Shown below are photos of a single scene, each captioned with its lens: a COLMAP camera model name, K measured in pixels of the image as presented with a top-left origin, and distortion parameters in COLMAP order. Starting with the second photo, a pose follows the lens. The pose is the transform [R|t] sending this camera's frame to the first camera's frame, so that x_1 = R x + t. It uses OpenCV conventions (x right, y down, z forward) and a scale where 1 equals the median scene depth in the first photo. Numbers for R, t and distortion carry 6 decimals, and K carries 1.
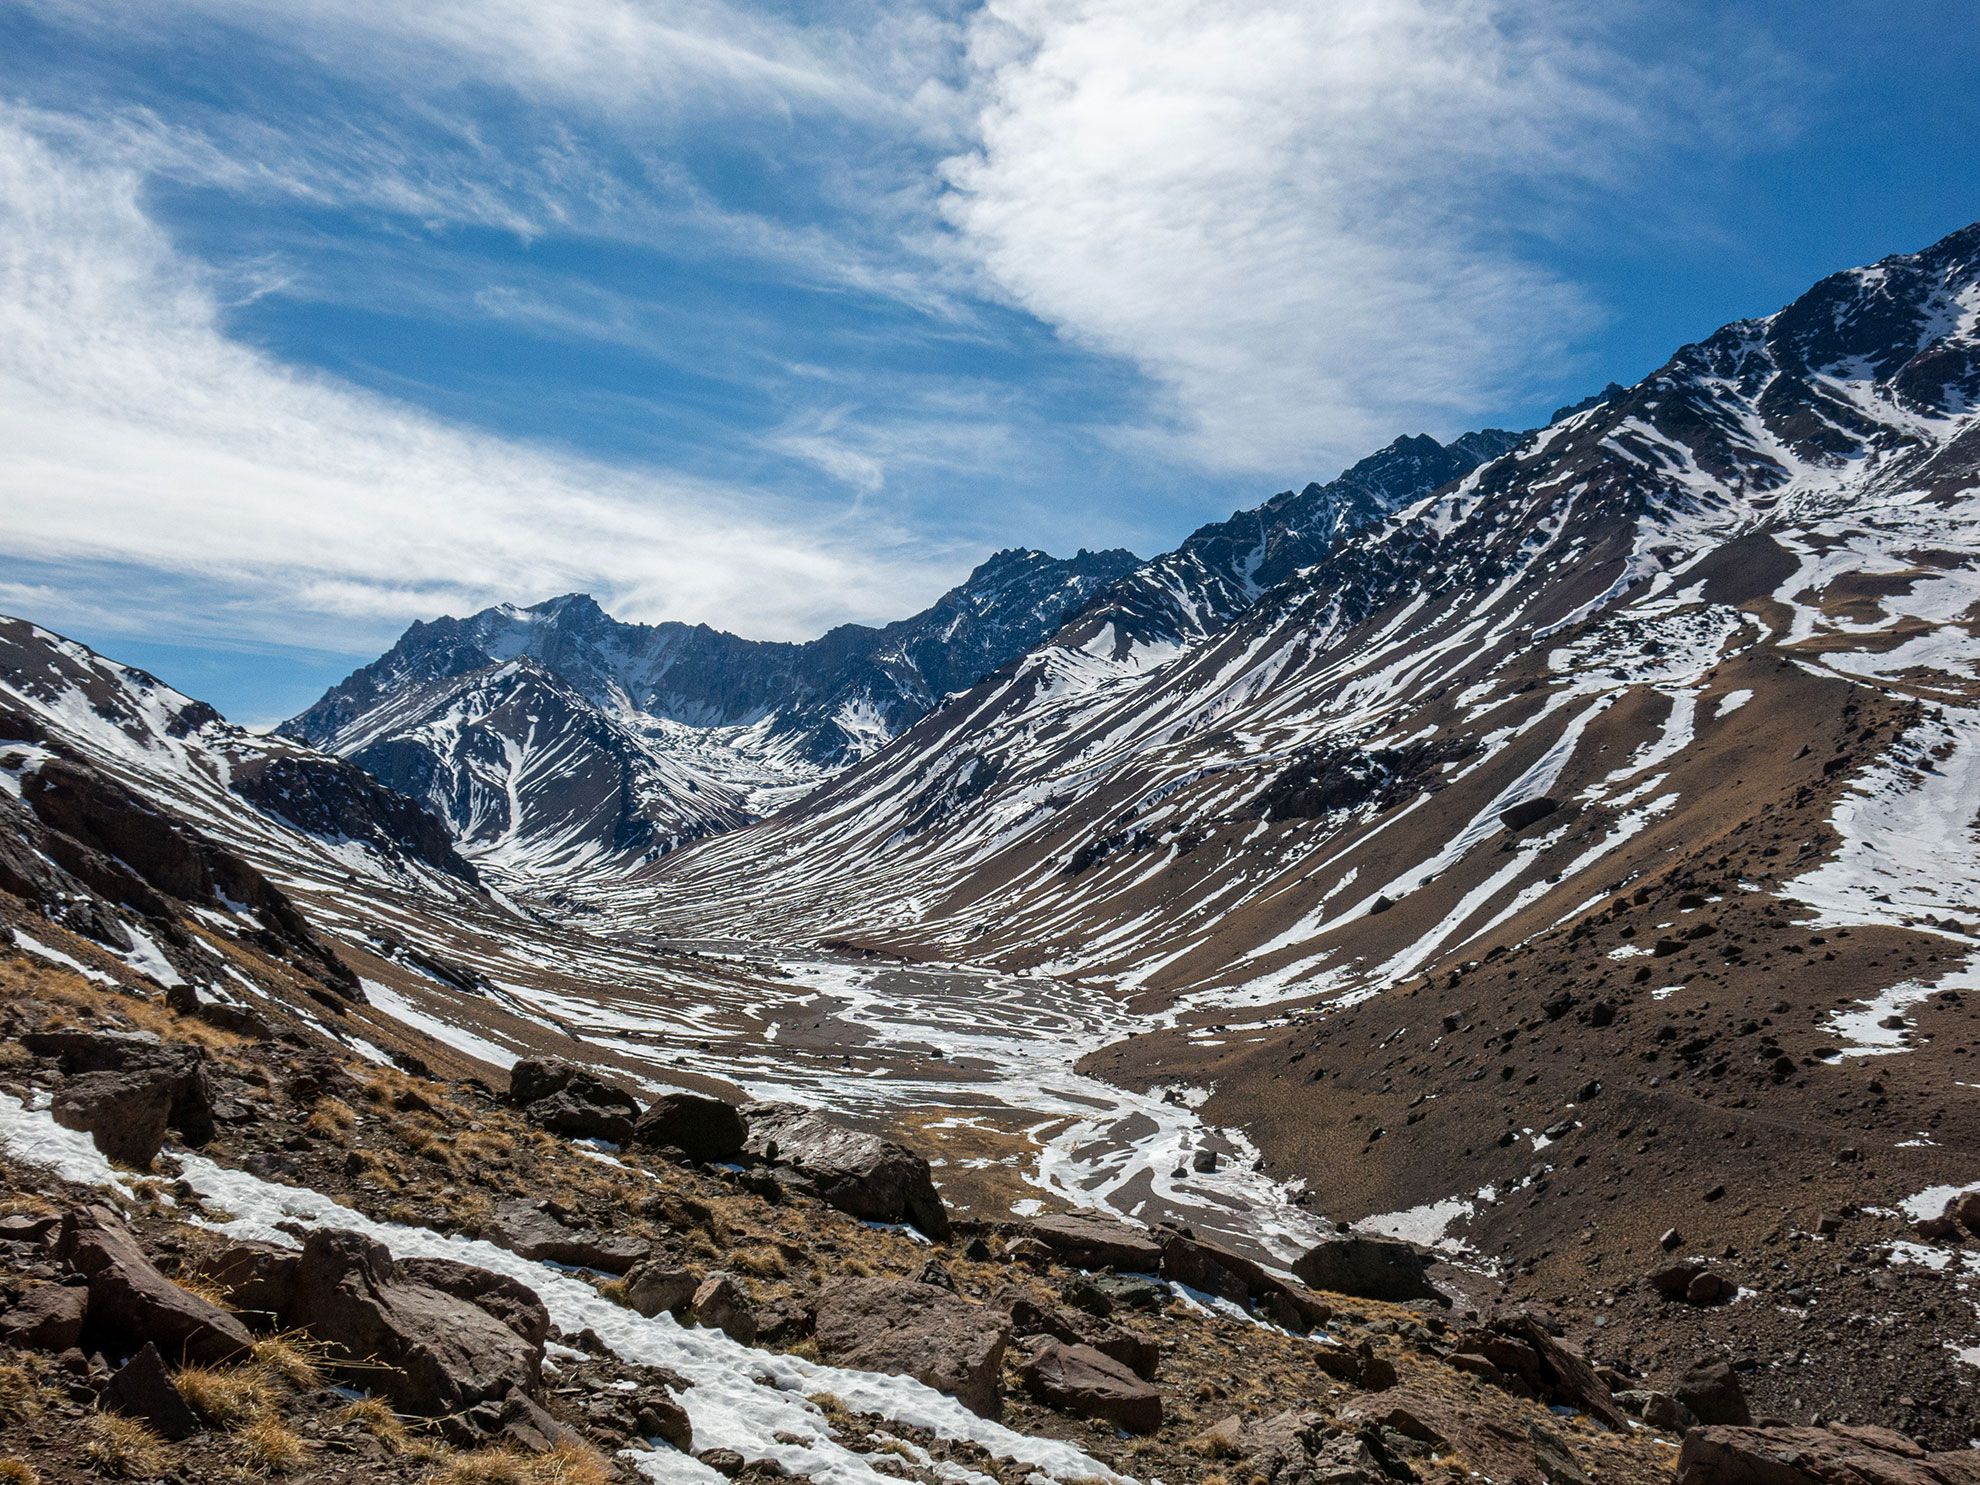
lens RADIAL K [[1633.0, 0, 1004.7], [0, 1633.0, 733.7], [0, 0, 1]] dist [-0.036739, 0.025874]
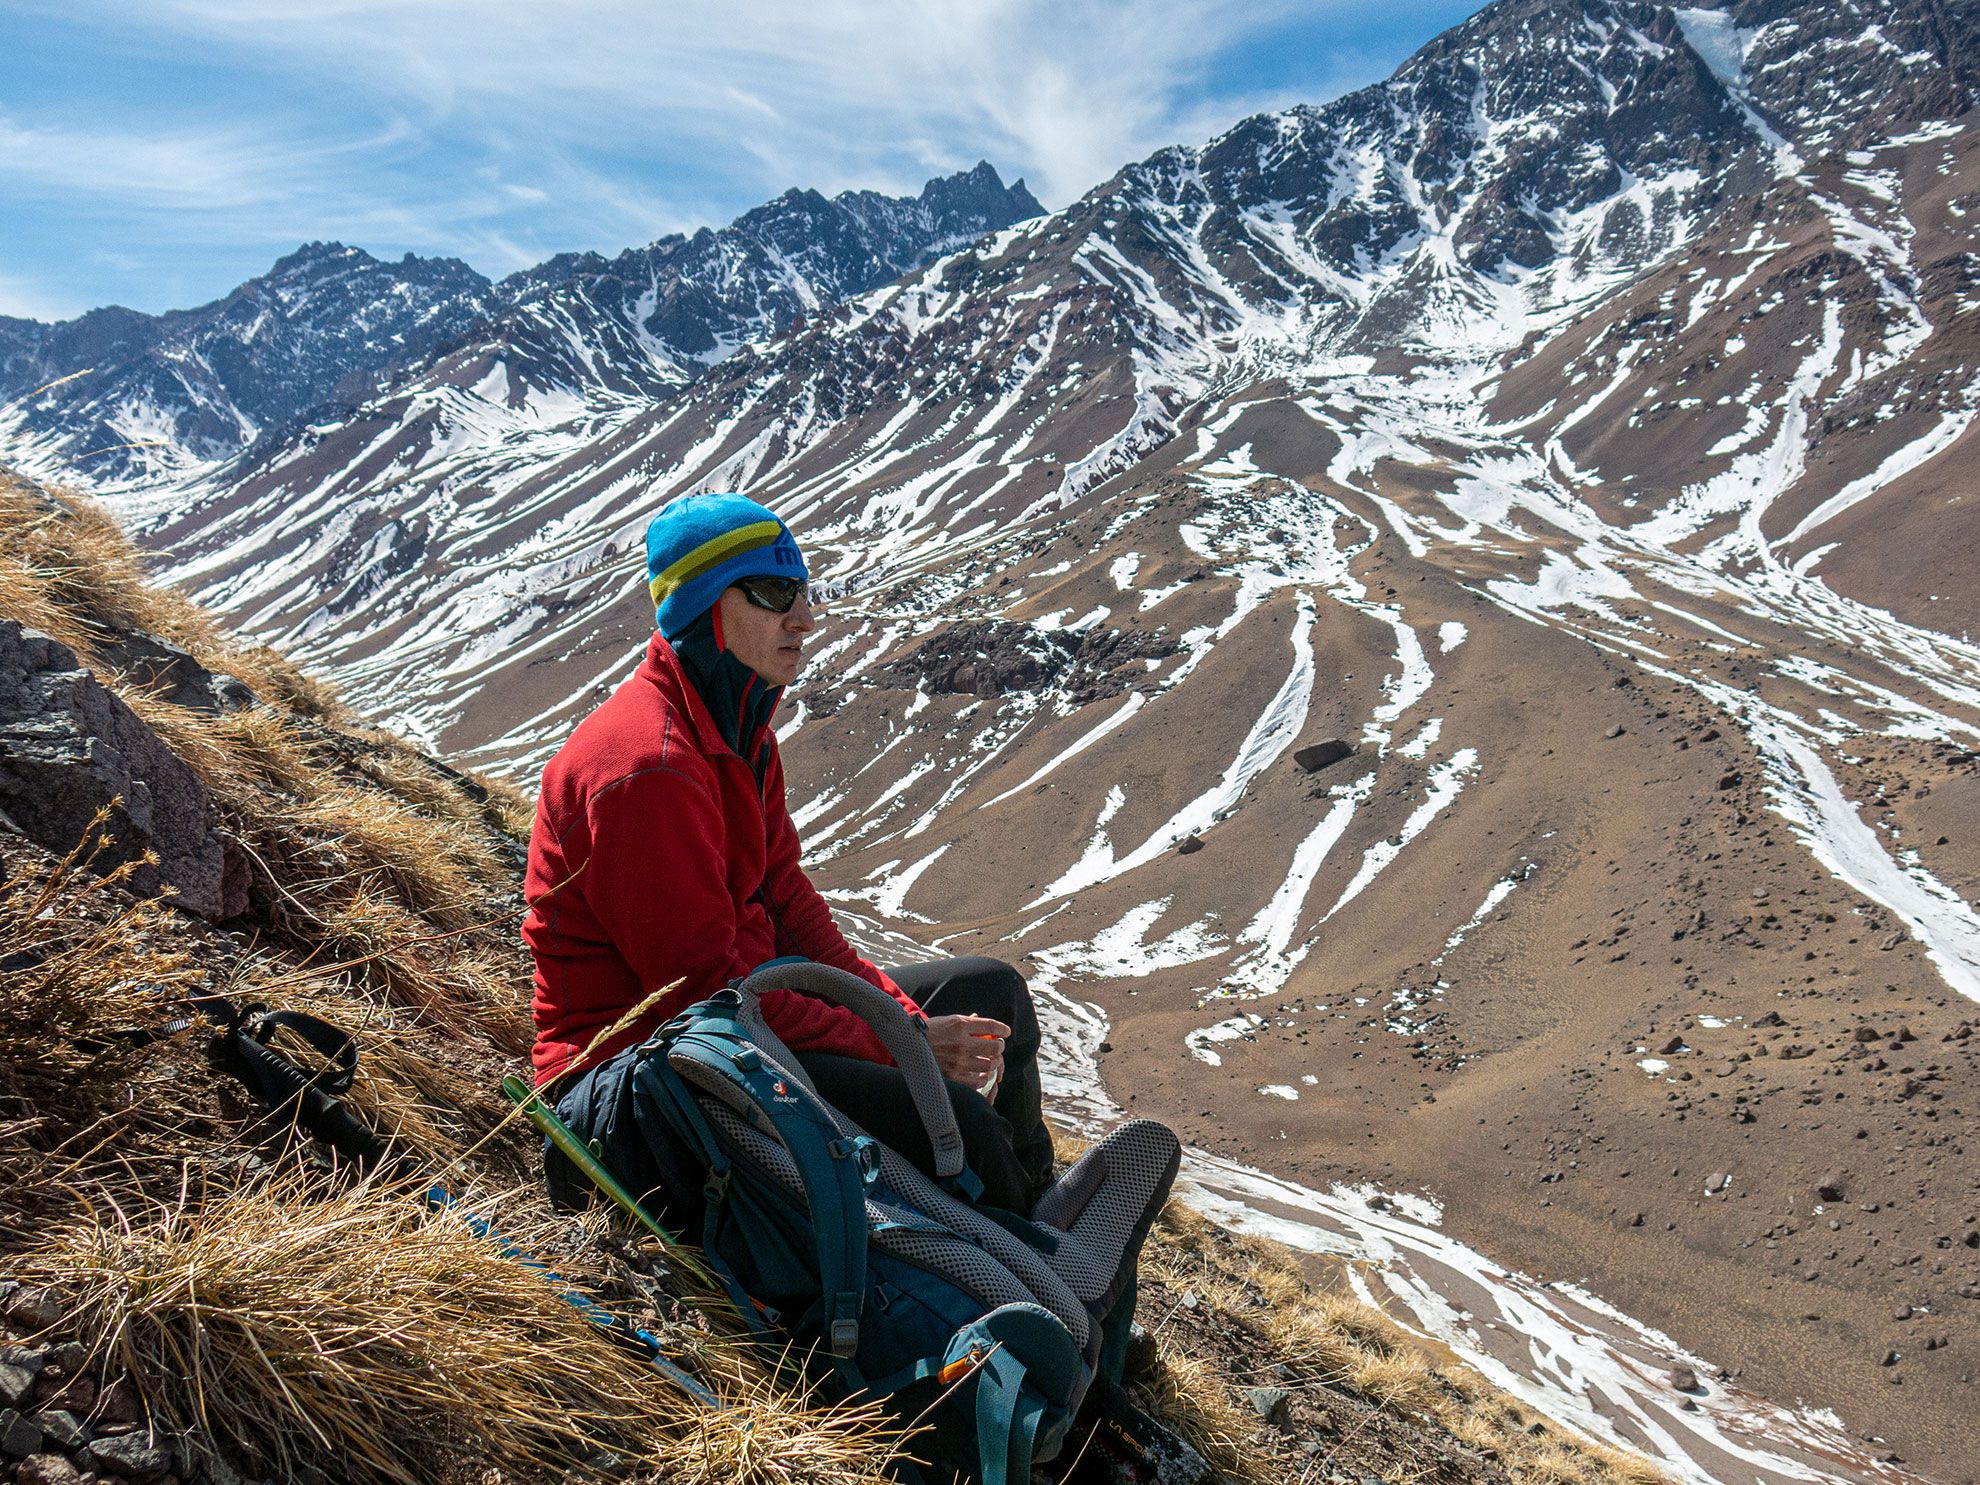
lens RADIAL K [[1633.0, 0, 992.3], [0, 1633.0, 737.5], [0, 0, 1]] dist [-0.036739, 0.025874]
pose [[0.907526, 0.012575, 0.419807, -0.098712], [-0.083351, 0.985063, 0.150678, -0.032844], [-0.411642, -0.171736, 0.895018, 0.058274]]
